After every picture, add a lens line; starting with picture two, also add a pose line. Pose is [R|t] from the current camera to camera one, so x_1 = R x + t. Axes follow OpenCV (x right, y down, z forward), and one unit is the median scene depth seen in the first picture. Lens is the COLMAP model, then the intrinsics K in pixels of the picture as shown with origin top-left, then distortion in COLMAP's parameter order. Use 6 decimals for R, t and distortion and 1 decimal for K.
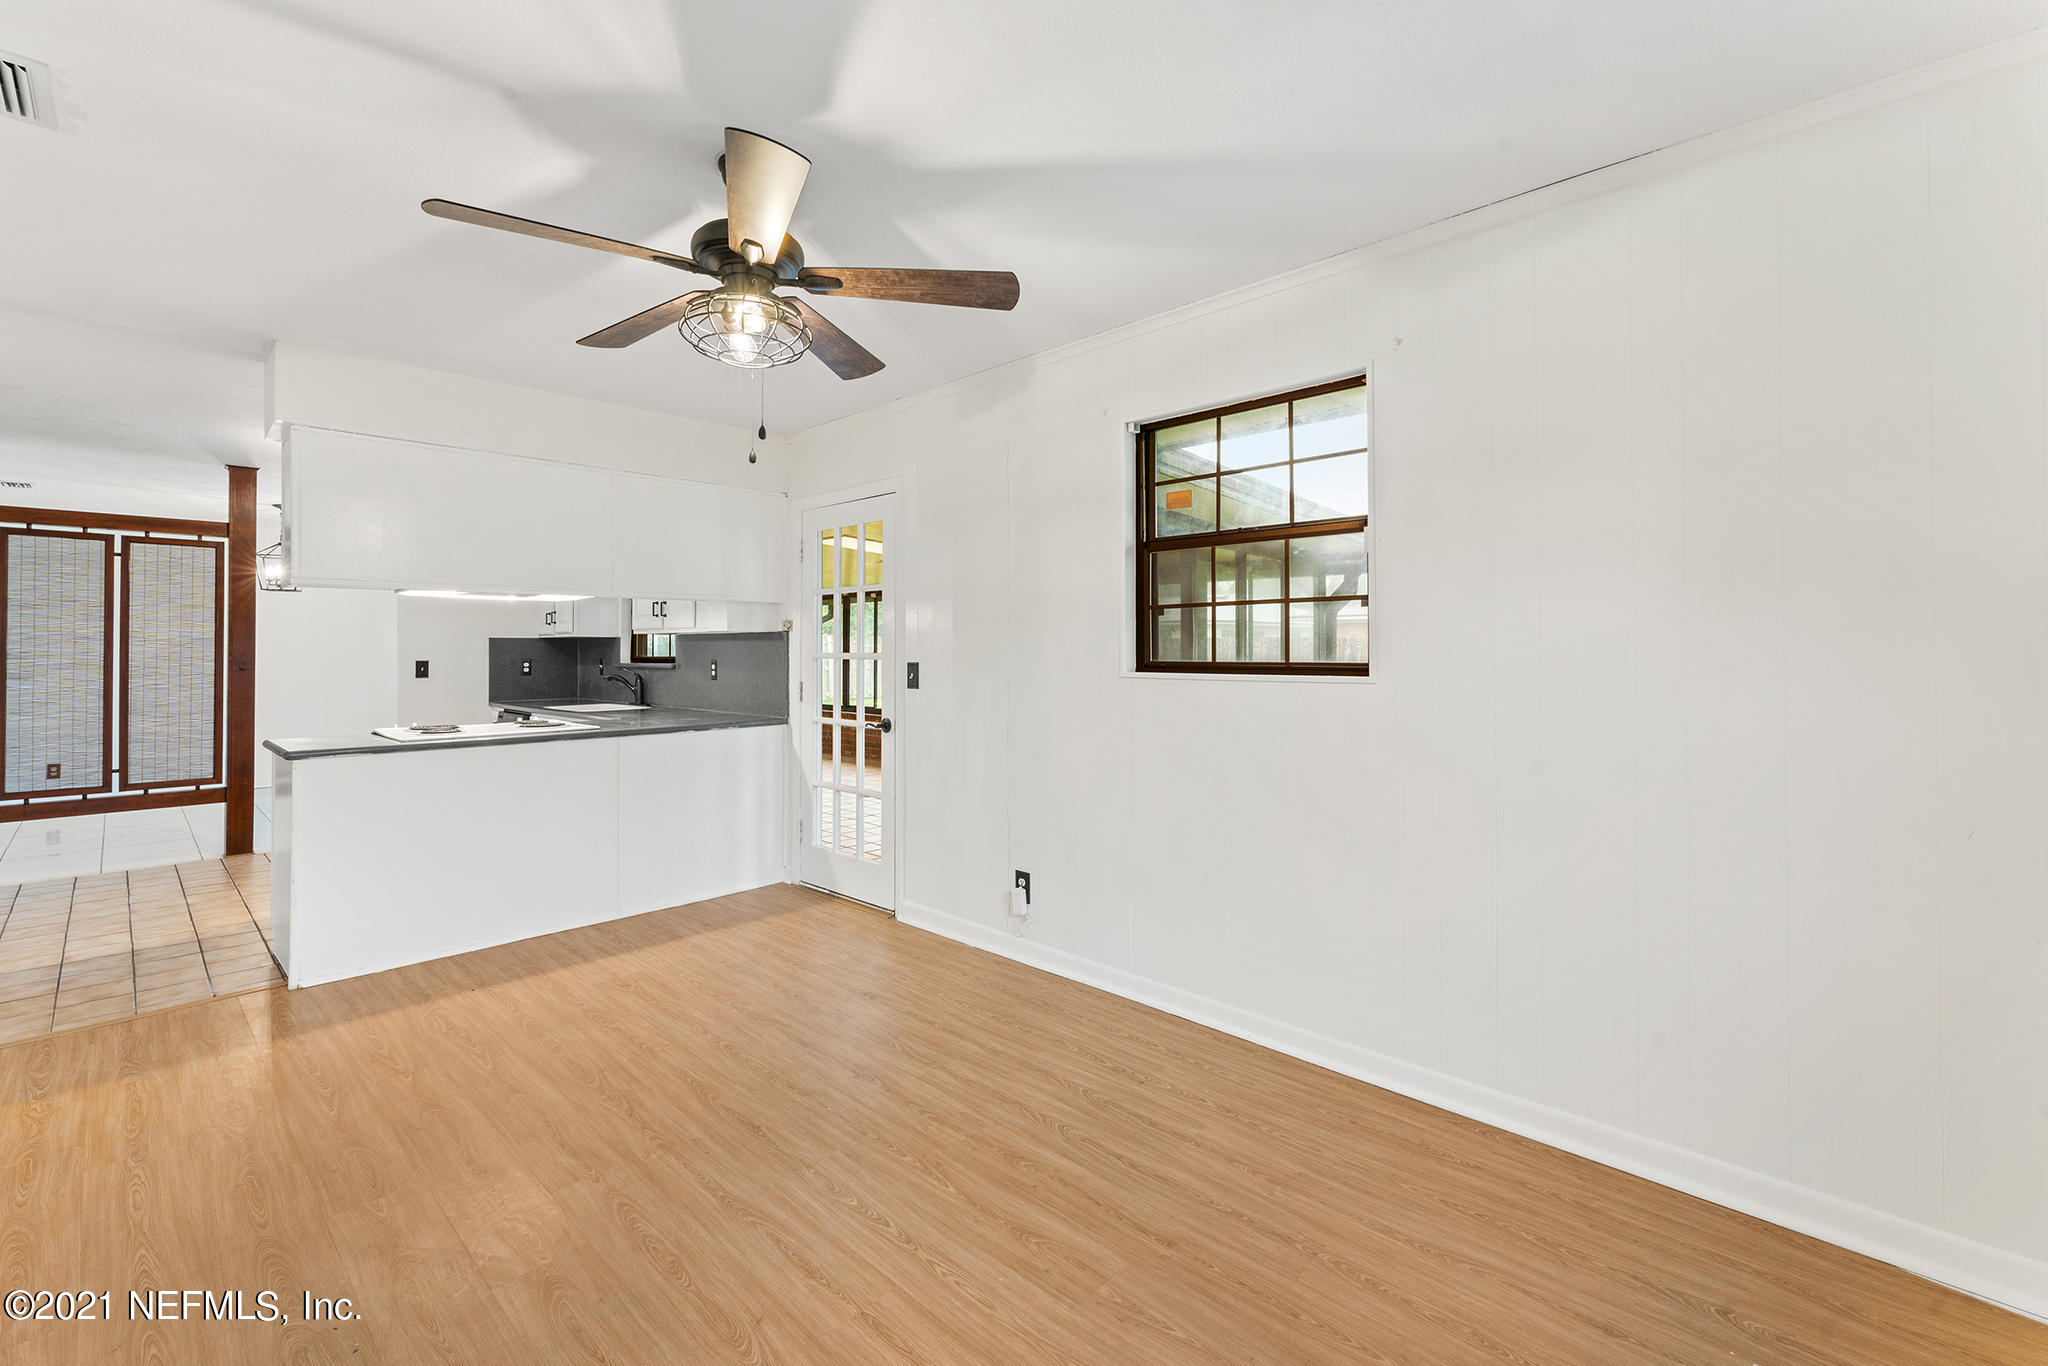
lens RADIAL K [[826.1, 0, 990.0], [0, 826.1, 645.4], [0, 0, 1]] dist [0.008399, -0.000151]
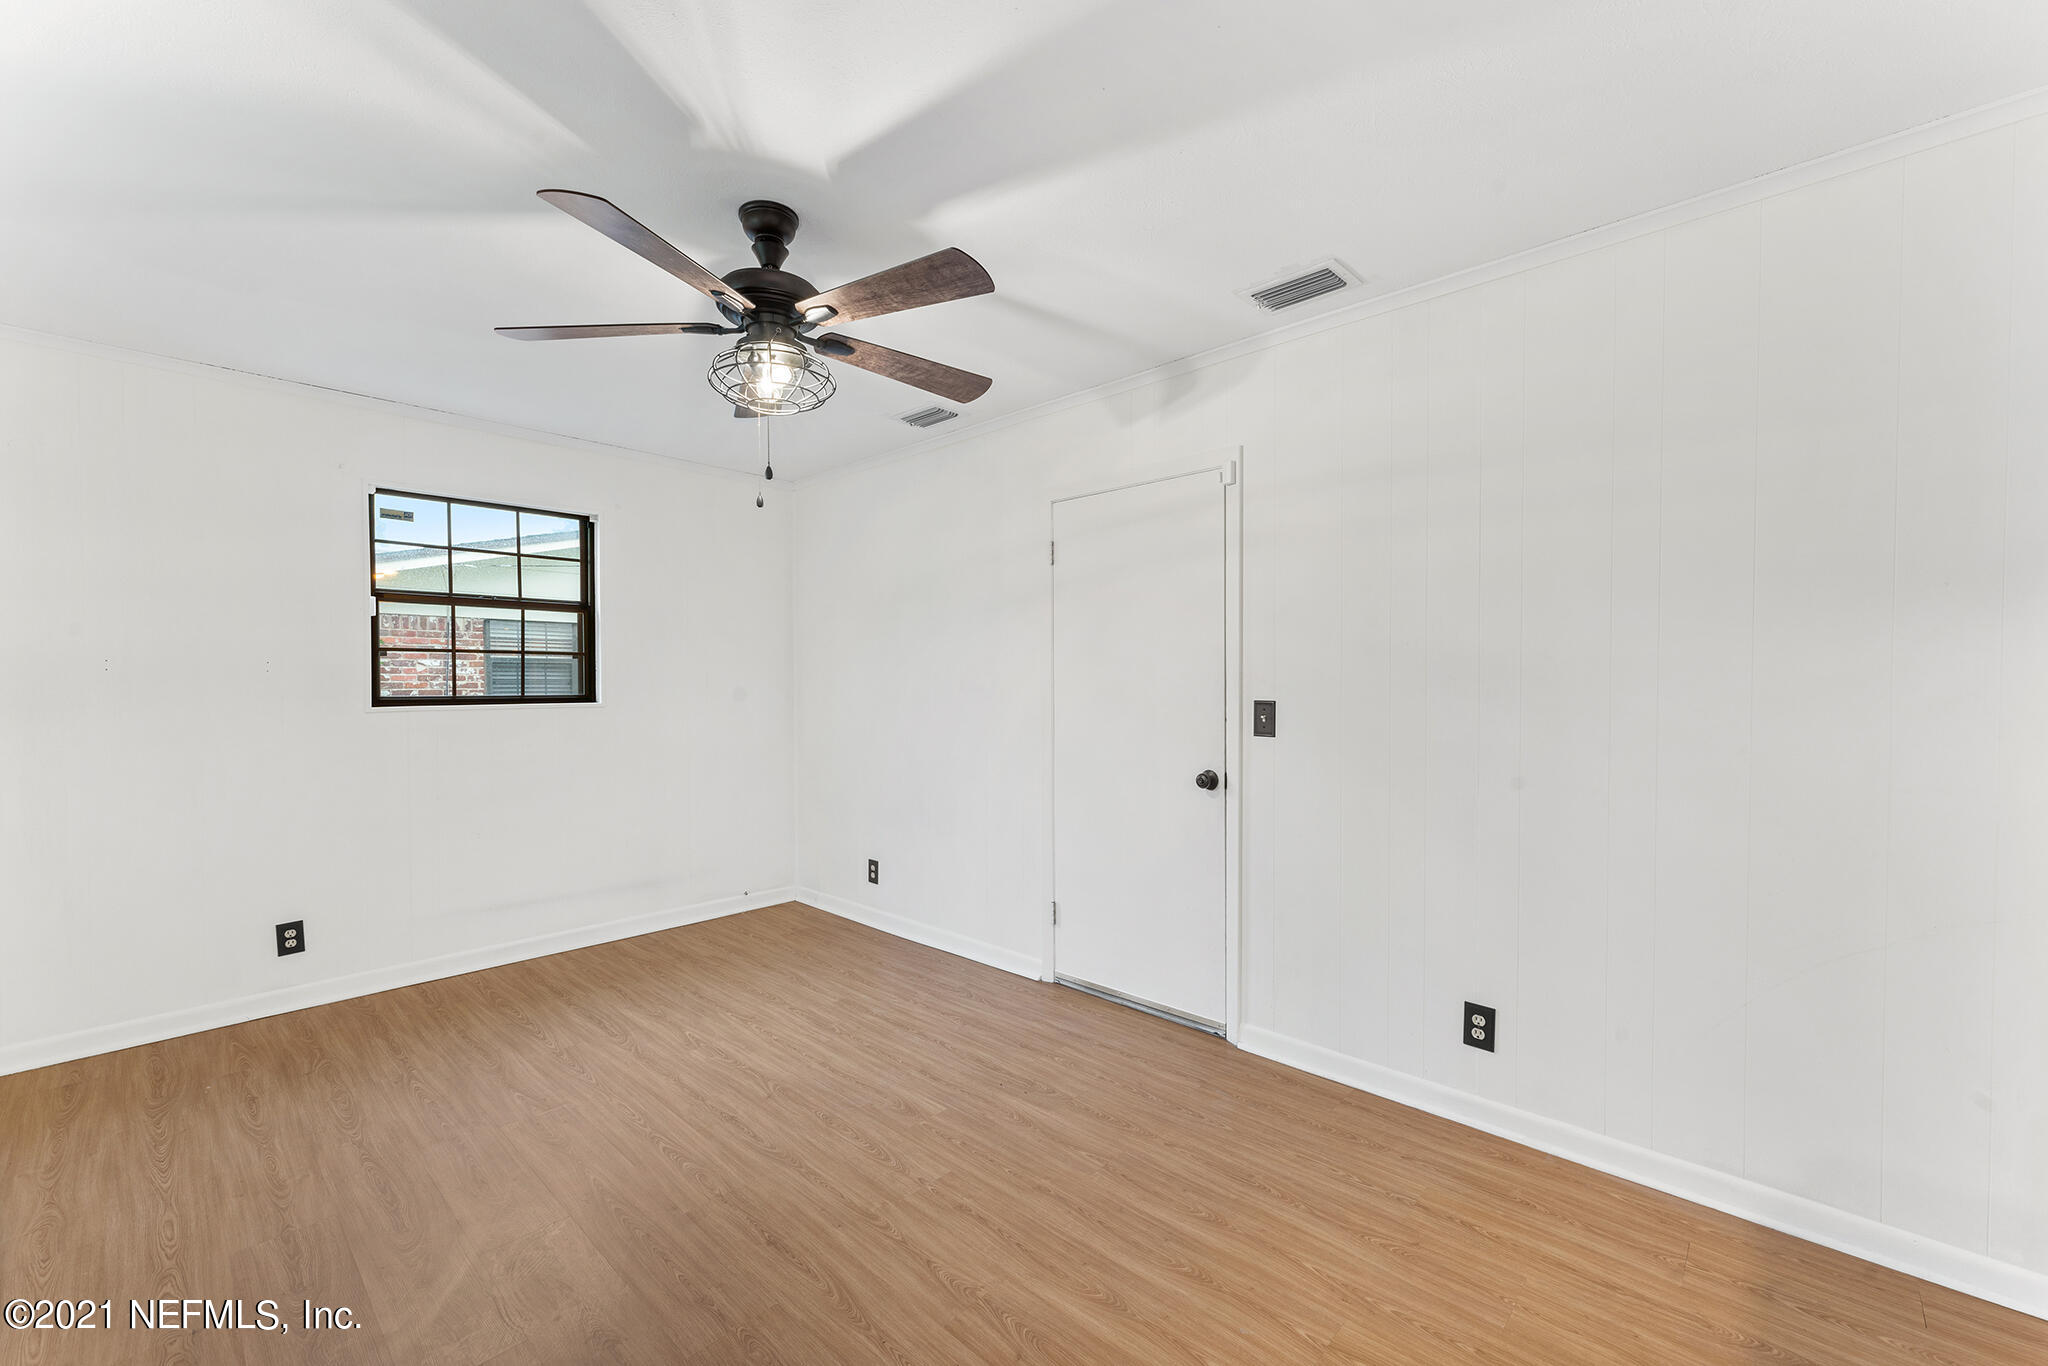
lens RADIAL K [[826.1, 0, 1031.8], [0, 826.1, 704.2], [0, 0, 1]] dist [0.008399, -0.000151]
pose [[-0.999456, 0.007546, -0.032117, -0.600831], [0.007212, 0.999919, 0.010504, 0.019510], [0.032193, 0.010267, -0.999429, 2.117817]]
